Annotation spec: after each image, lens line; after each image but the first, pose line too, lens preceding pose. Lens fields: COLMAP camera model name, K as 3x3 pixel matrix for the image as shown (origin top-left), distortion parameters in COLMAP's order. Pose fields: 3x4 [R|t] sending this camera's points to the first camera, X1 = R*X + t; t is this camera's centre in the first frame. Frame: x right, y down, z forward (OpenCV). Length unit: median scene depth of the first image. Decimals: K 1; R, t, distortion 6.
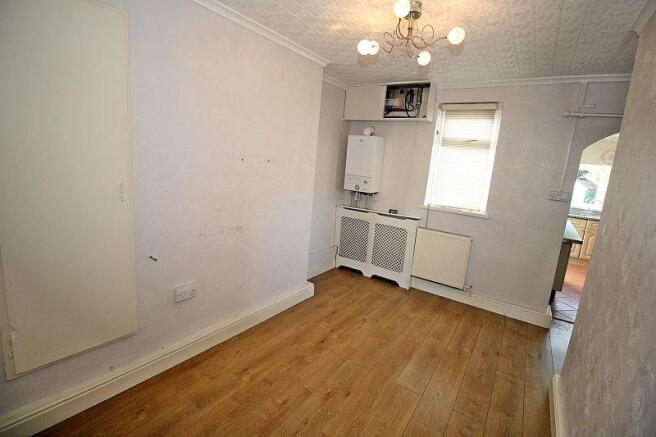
lens RADIAL K [[307.5, 0, 328.0], [0, 307.5, 218.5], [0, 0, 1]] dist [0.000454, -0.000889]
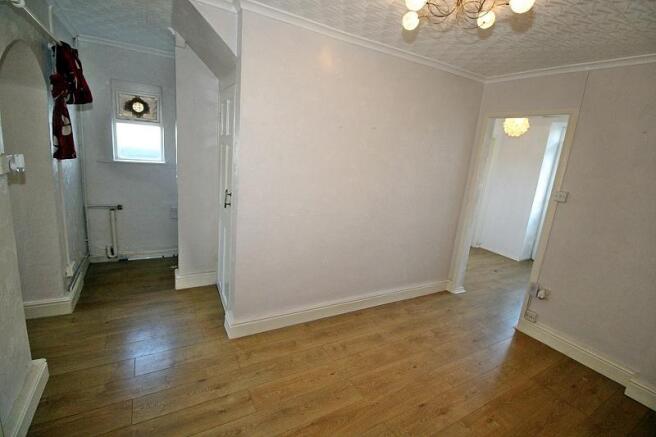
lens RADIAL K [[307.5, 0, 328.0], [0, 307.5, 218.5], [0, 0, 1]] dist [0.000454, -0.000889]
pose [[-0.883268, -0.269552, 0.383640, 0.104417], [-0.084743, 0.896527, 0.434808, -0.334915], [-0.461147, 0.351541, -0.814716, 1.571062]]
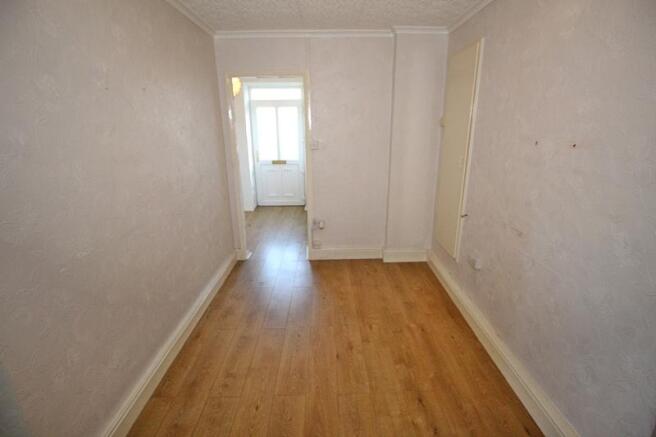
lens RADIAL K [[307.5, 0, 328.0], [0, 307.5, 218.5], [0, 0, 1]] dist [0.000454, -0.000889]
pose [[-0.818923, 0.090454, -0.566730, 0.589878], [-0.172154, 0.903307, 0.392937, -0.243001], [0.547474, 0.419350, -0.724167, 1.405729]]
